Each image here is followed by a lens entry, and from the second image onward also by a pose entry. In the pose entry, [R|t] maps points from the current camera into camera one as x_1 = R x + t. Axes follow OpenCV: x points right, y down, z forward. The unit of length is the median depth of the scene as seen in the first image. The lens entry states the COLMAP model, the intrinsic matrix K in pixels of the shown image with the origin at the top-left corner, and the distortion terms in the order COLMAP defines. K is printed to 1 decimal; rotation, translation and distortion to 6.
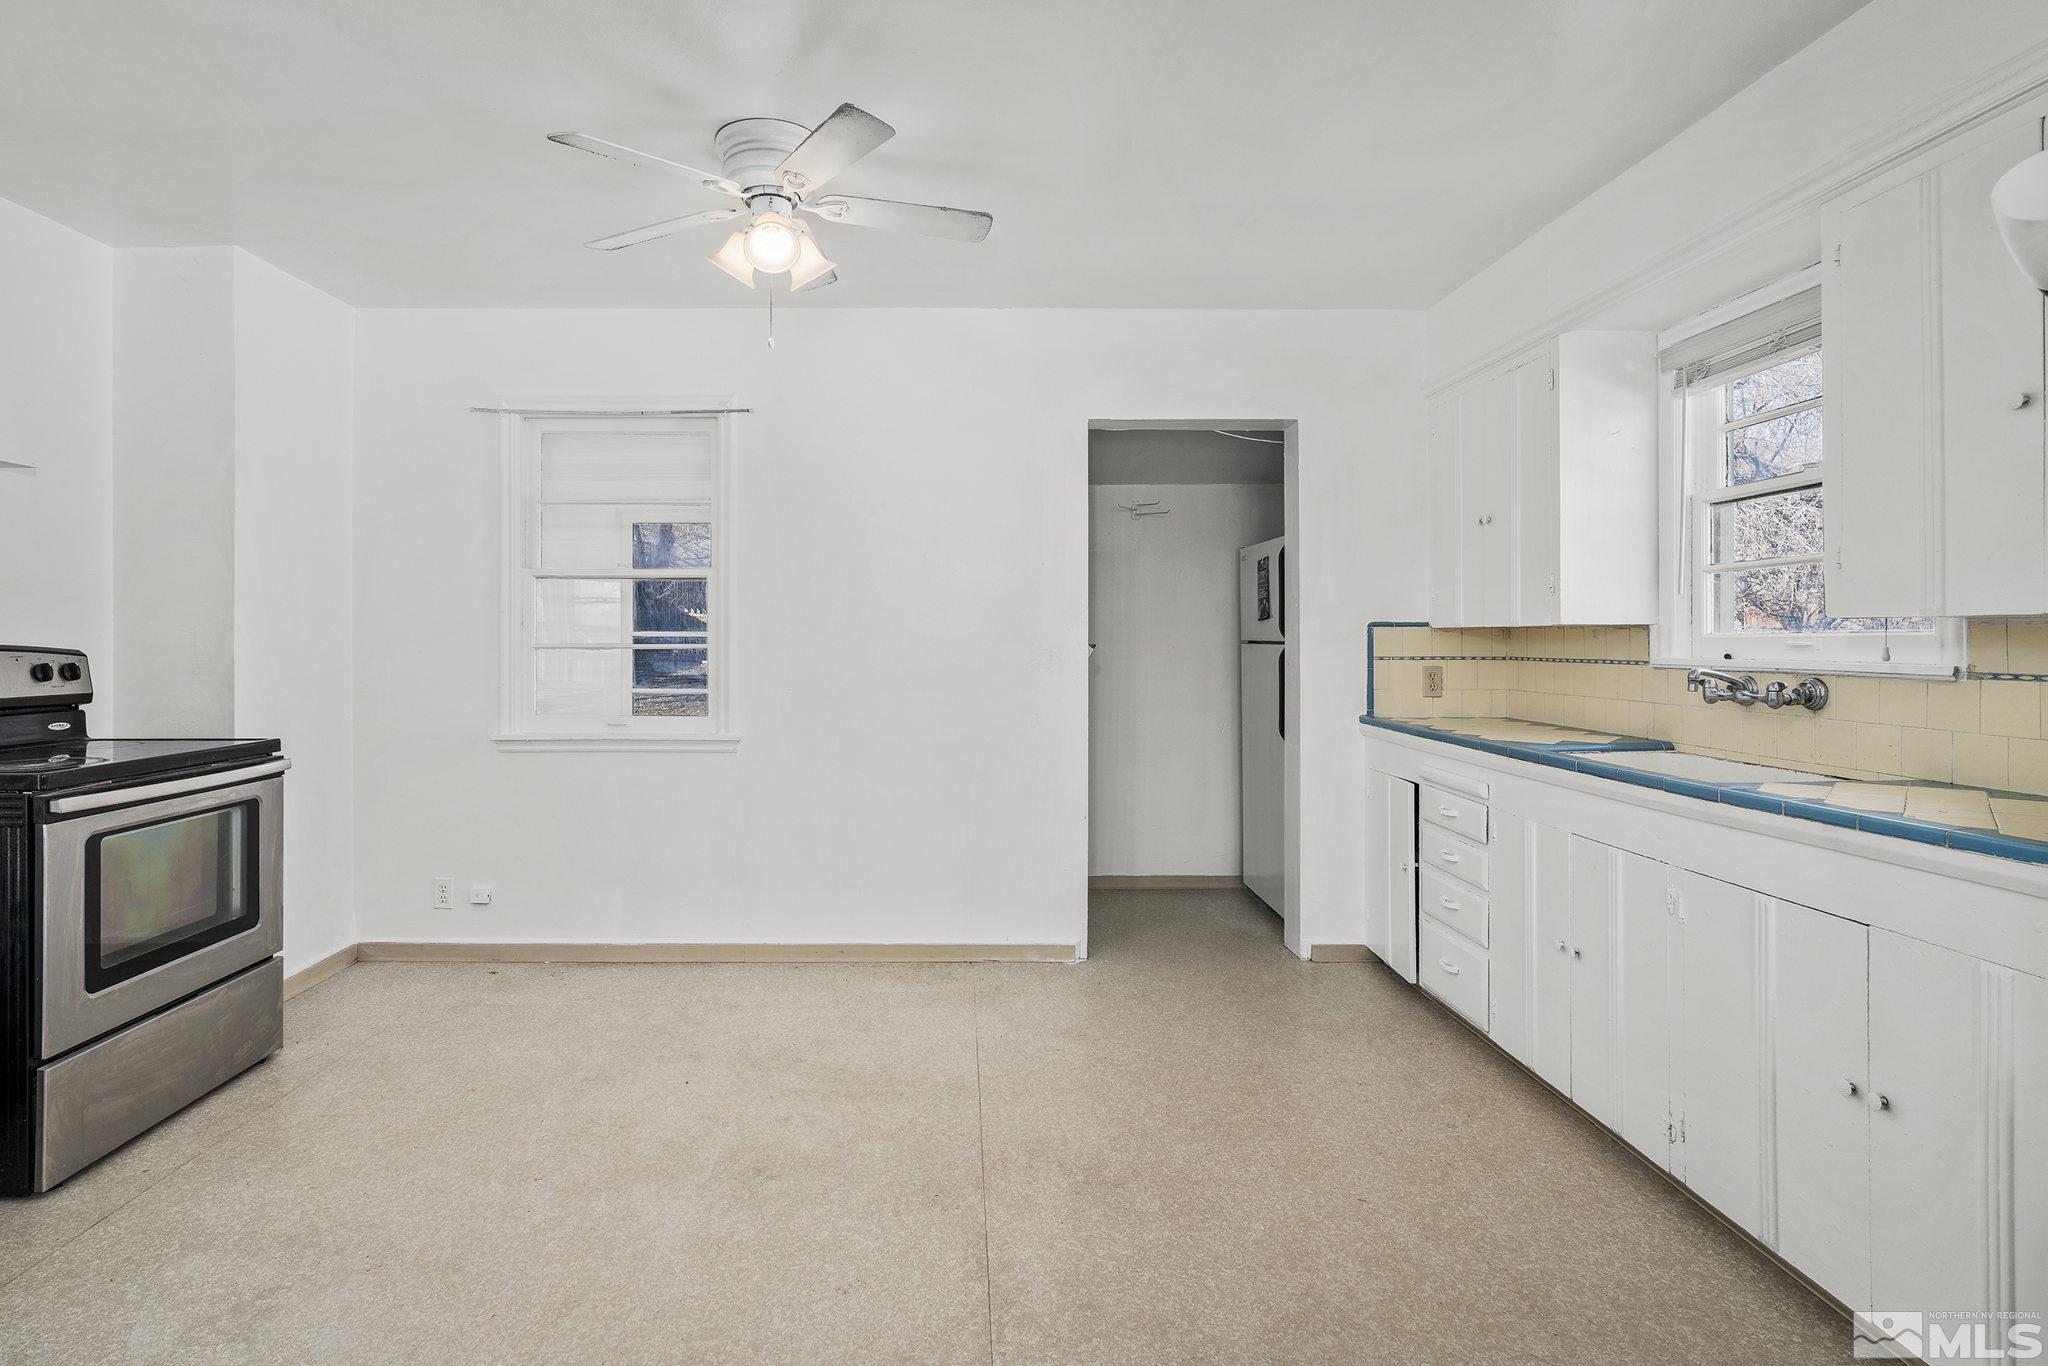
lens RADIAL K [[1005.1, 0, 963.7], [0, 1005.1, 637.9], [0, 0, 1]] dist [-0.000967, 0.000488]
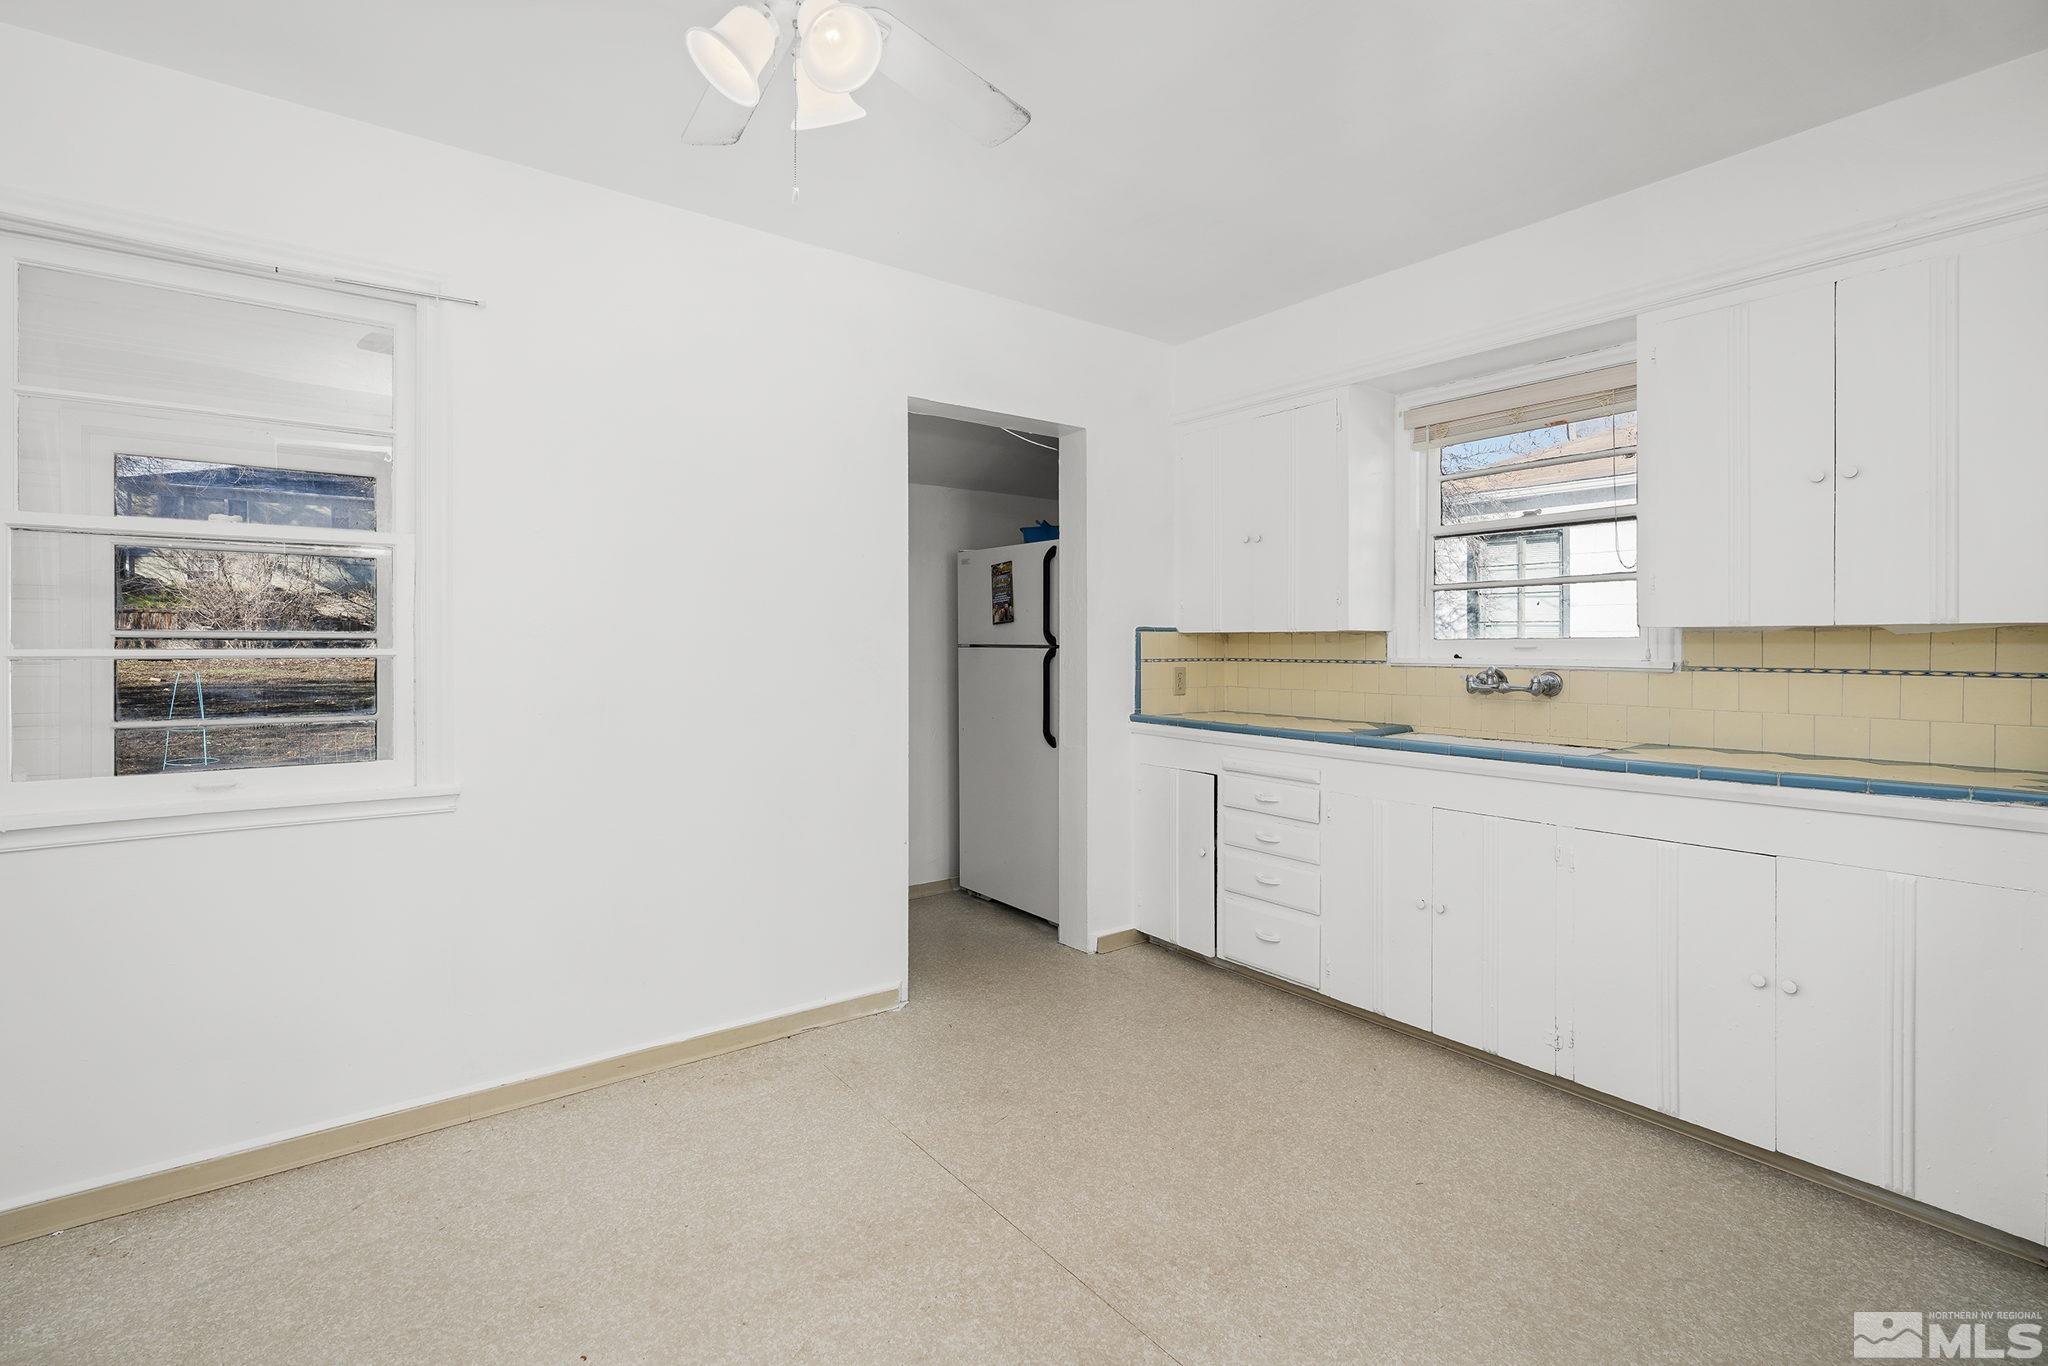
lens RADIAL K [[934.5, 0, 1021.3], [0, 934.5, 645.4], [0, 0, 1]] dist [-0.003203, 0.000388]
pose [[0.800095, -0.000721, 0.599873, -0.346775], [-0.001237, 0.999995, 0.002852, 0.001475], [-0.599872, -0.003024, 0.800090, 0.325718]]
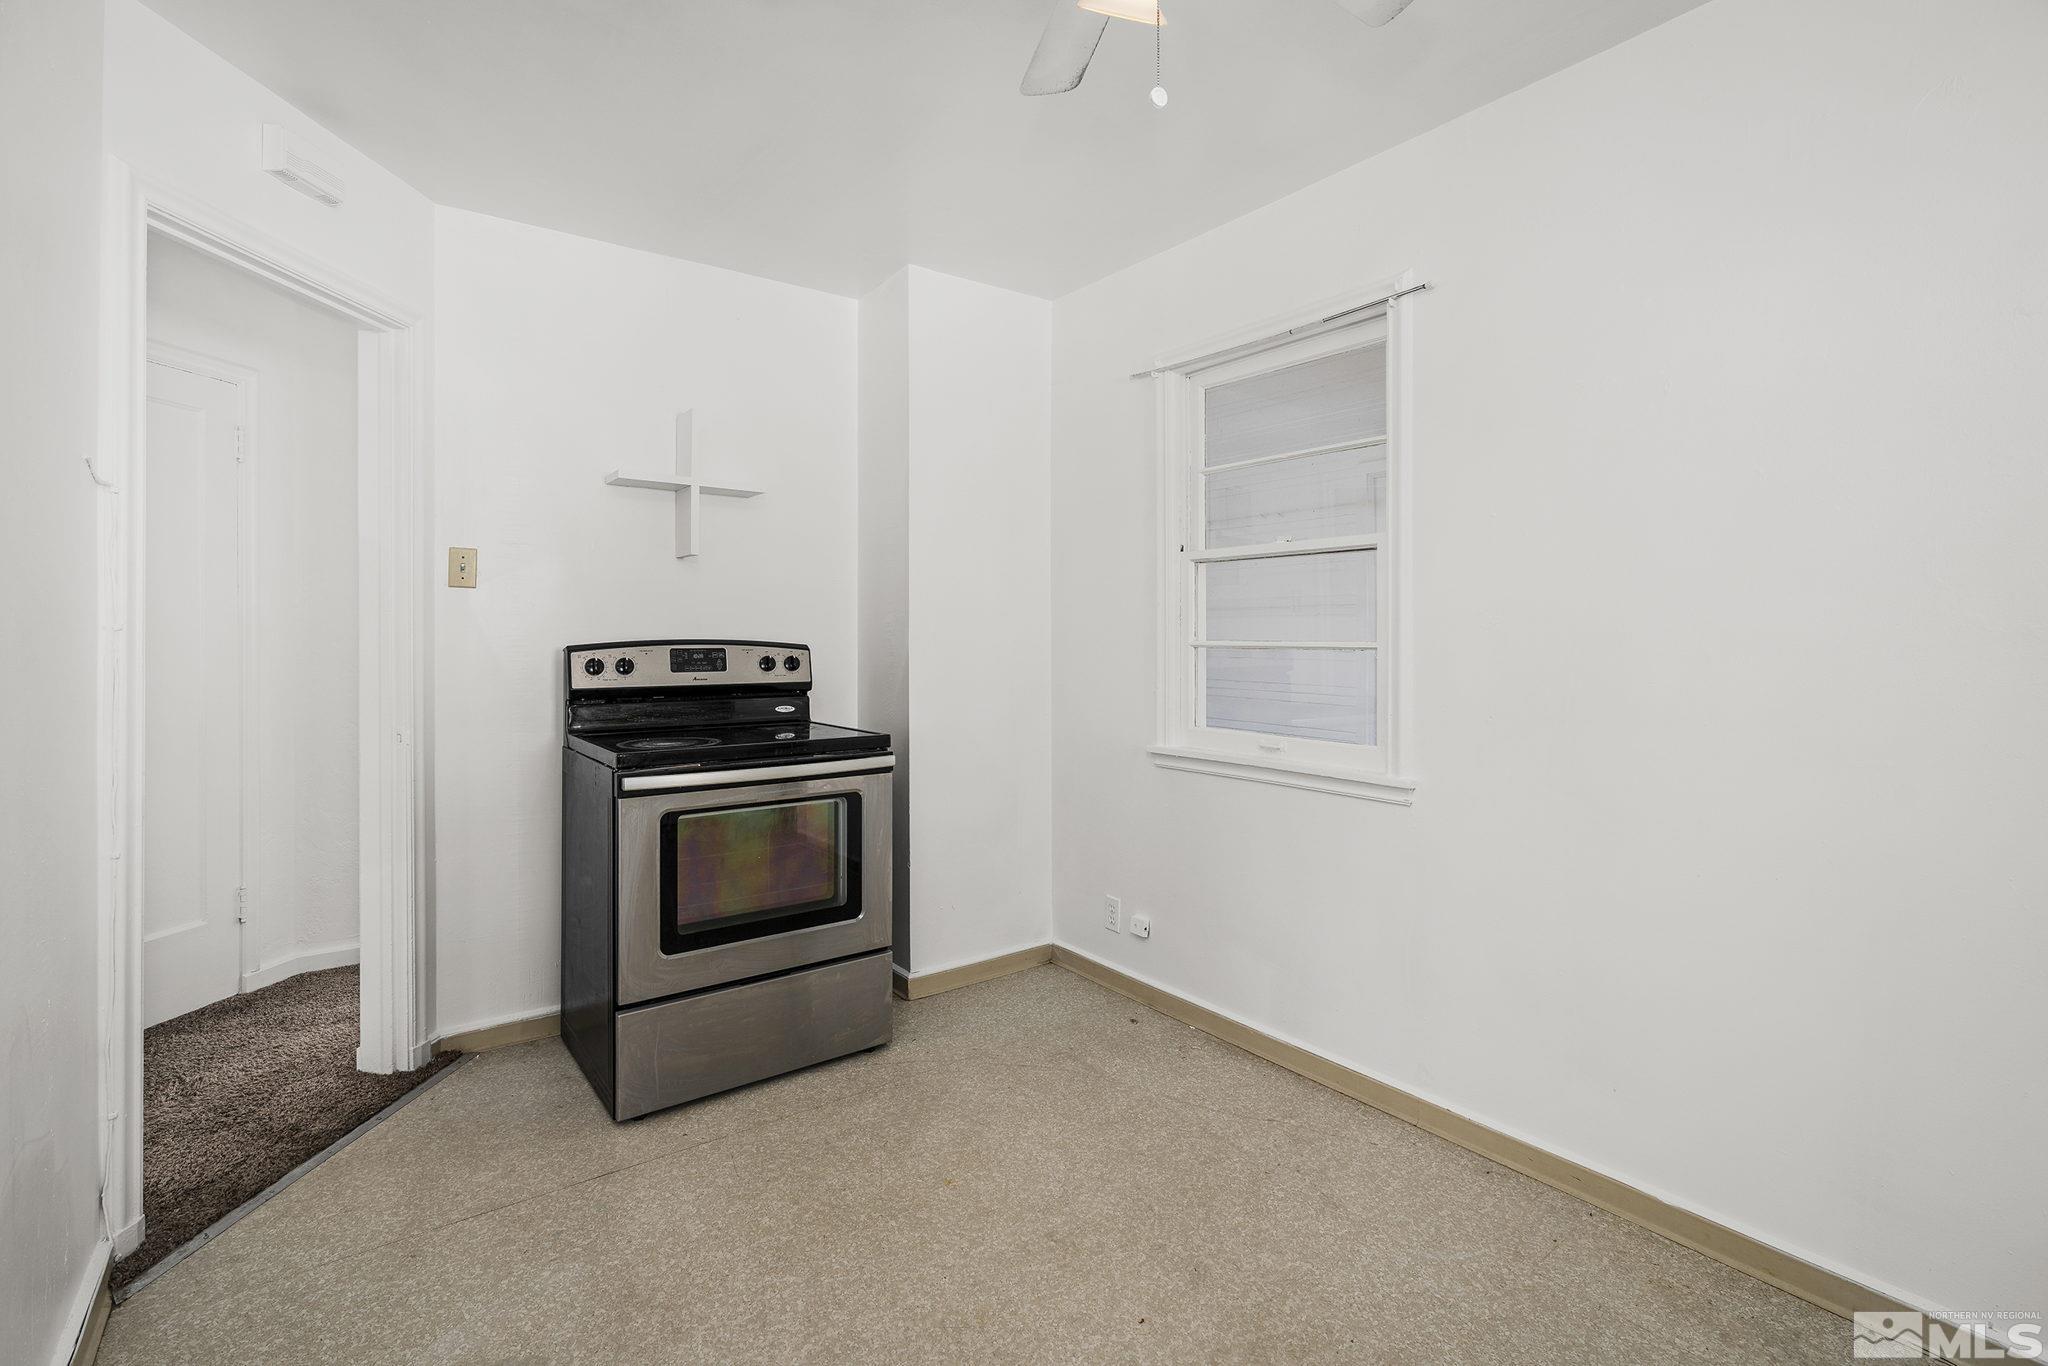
lens RADIAL K [[934.5, 0, 1021.3], [0, 934.5, 645.4], [0, 0, 1]] dist [-0.003203, 0.000388]
pose [[0.596838, 0.007045, -0.802331, 0.134125], [-0.000571, 0.999965, 0.008356, 0.003044], [0.802362, -0.004529, 0.596821, 0.499555]]
